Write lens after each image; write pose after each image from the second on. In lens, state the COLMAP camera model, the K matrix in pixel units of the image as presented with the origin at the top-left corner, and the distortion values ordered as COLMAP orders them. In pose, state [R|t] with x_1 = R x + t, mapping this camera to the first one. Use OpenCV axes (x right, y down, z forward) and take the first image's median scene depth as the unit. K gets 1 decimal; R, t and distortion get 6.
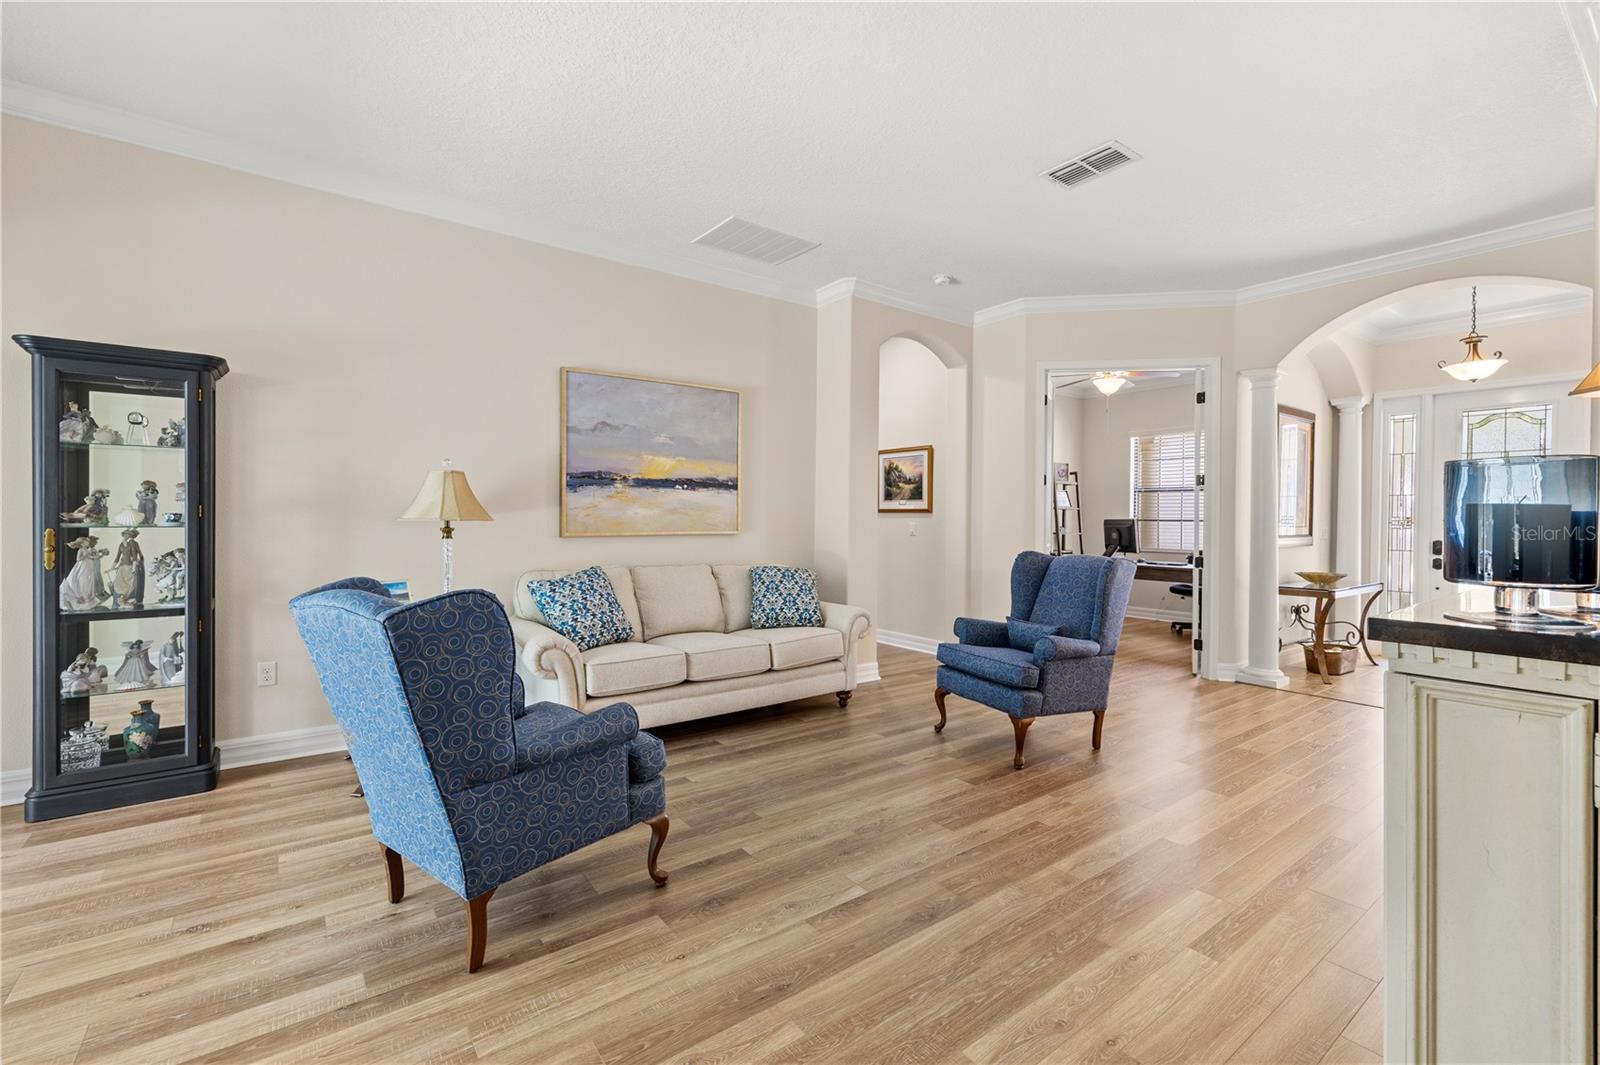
lens RADIAL K [[678.5, 0, 791.4], [0, 678.5, 525.7], [0, 0, 1]] dist [-0.001344, 0.000250]
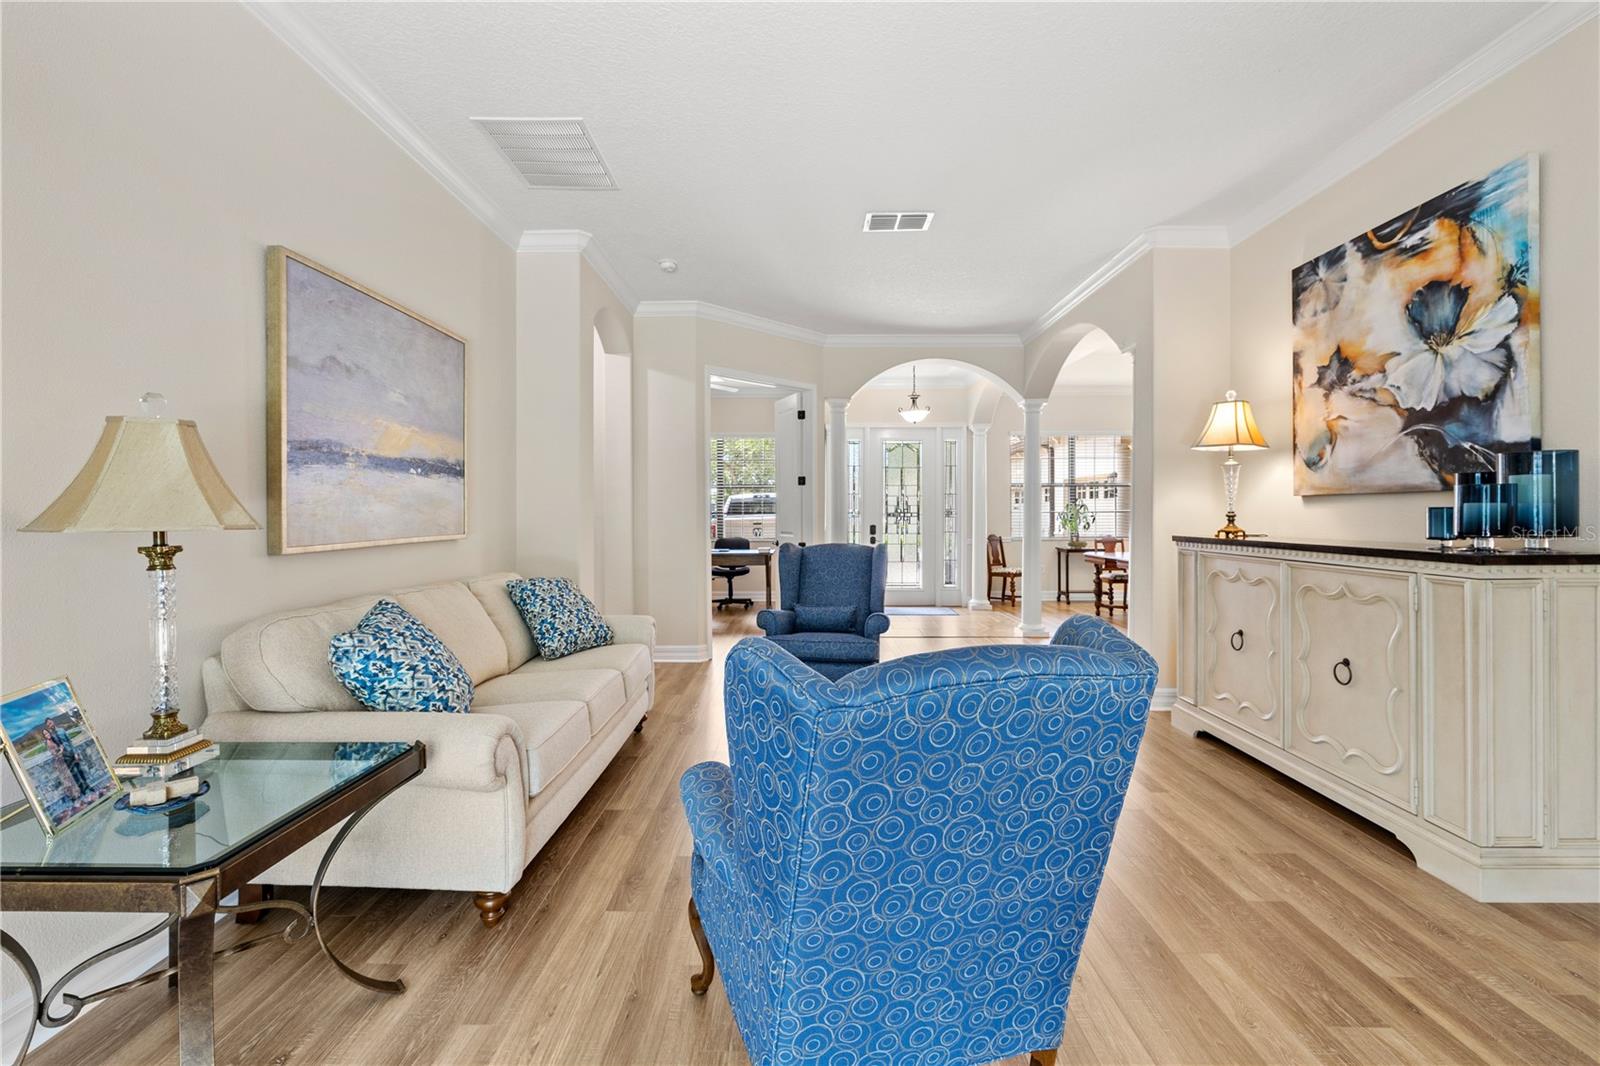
lens RADIAL K [[677.5, 0, 794.2], [0, 677.5, 519.7], [0, 0, 1]] dist [0.001676, 0.000105]
pose [[0.607085, -0.018582, 0.794419, -0.487602], [0.019043, 0.999780, 0.008833, -0.008323], [-0.794408, 0.009766, 0.607305, 0.313053]]
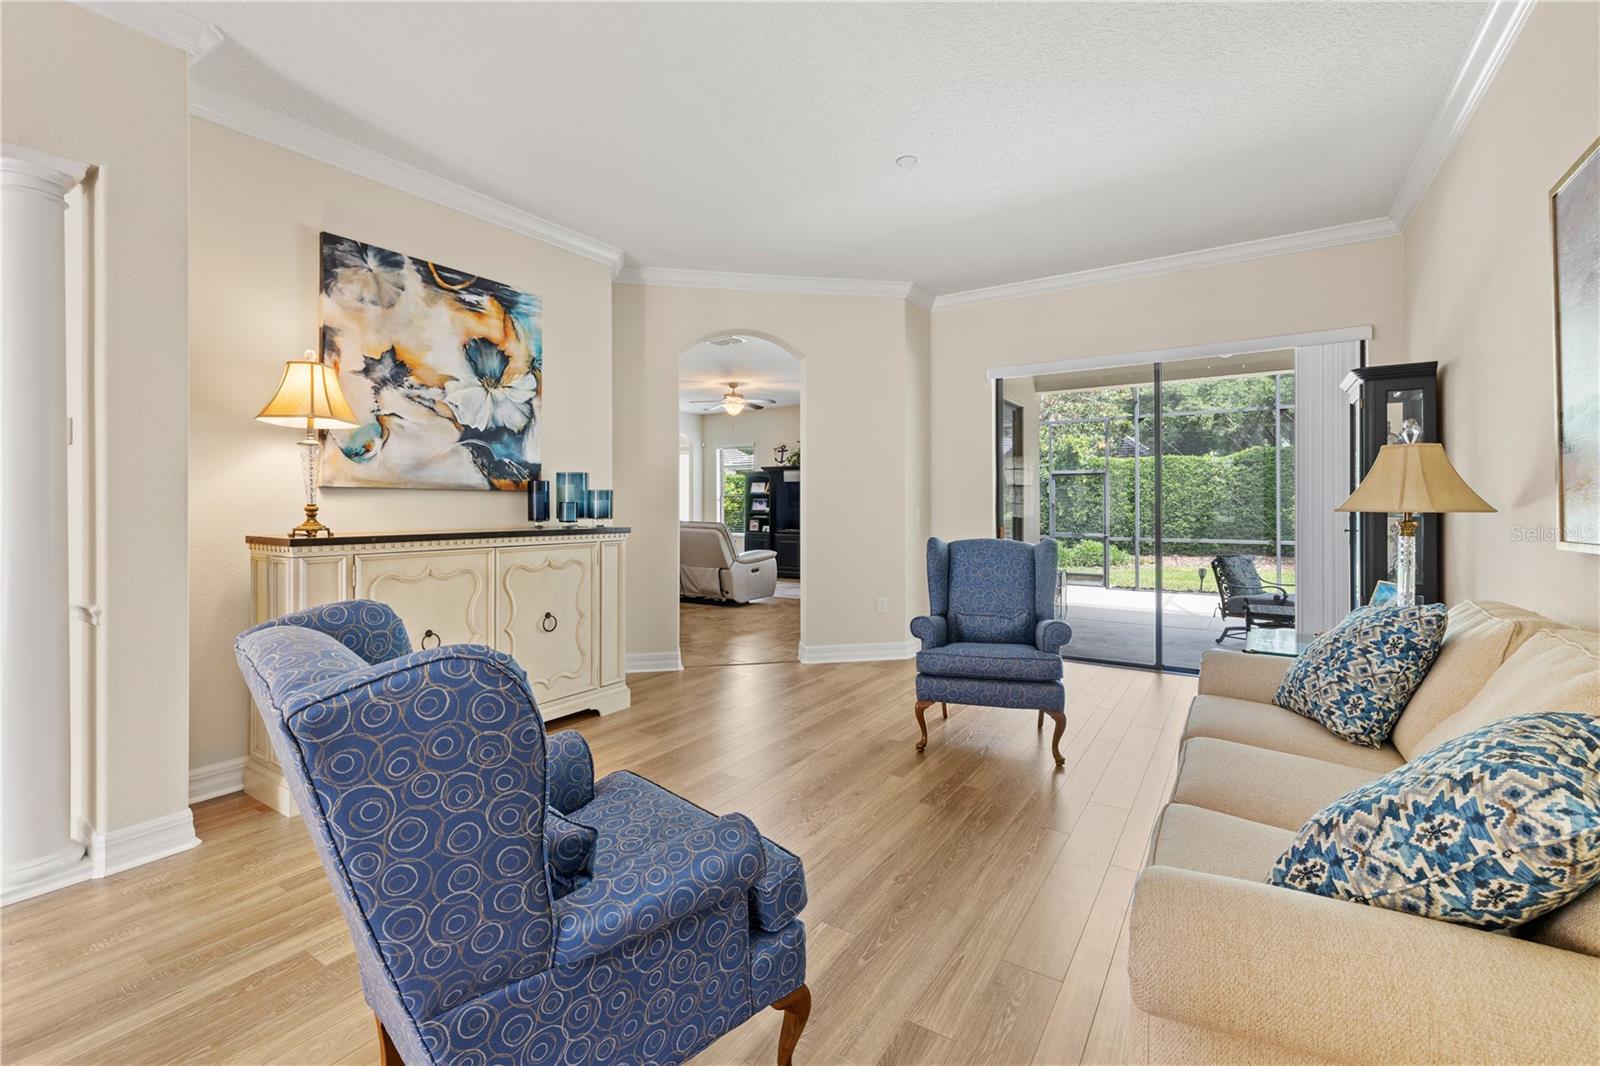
lens RADIAL K [[690.6, 0, 776.3], [0, 690.6, 511.8], [0, 0, 1]] dist [-0.013536, -0.000023]
pose [[-0.945437, -0.004465, -0.325774, 0.306775], [-0.010794, 0.999786, 0.017622, -0.009828], [0.325626, 0.020176, -0.945283, 1.178587]]
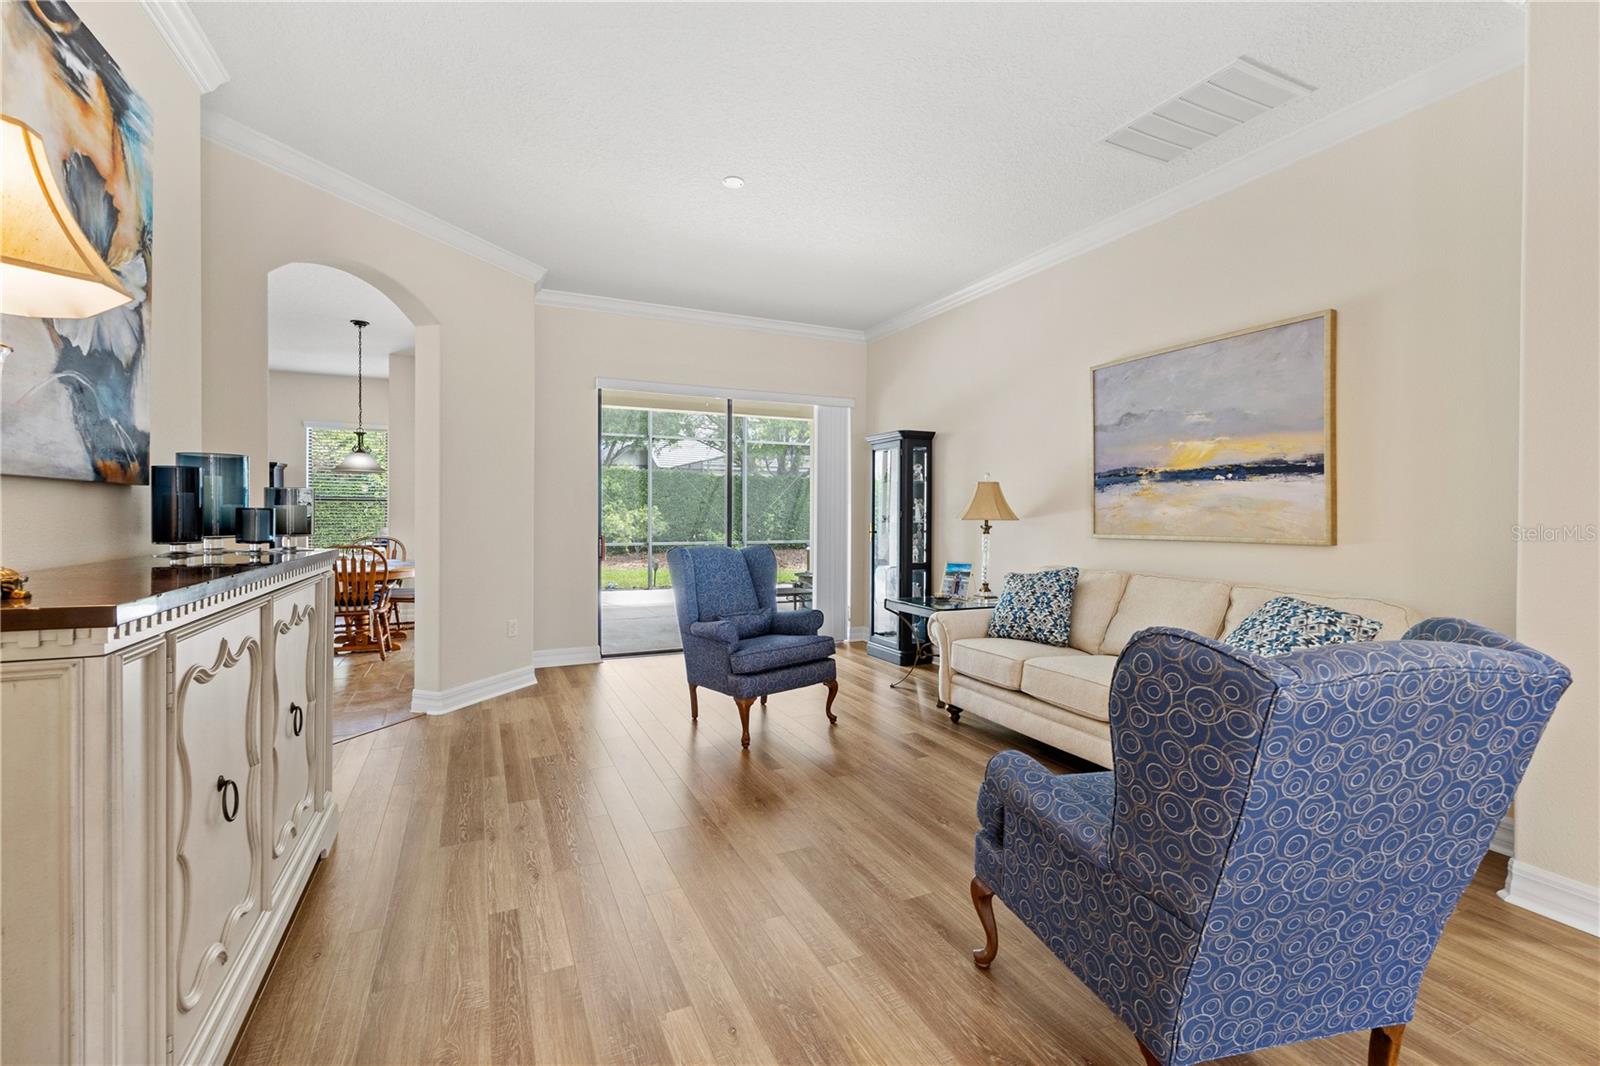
lens RADIAL K [[697.7, 0, 799.1], [0, 697.7, 522.5], [0, 0, 1]] dist [0.001997, 0.000275]
pose [[-0.196454, 0.002320, -0.980510, 0.702820], [-0.018967, 0.999801, 0.006166, -0.003489], [0.980330, 0.019809, -0.196371, 0.728827]]
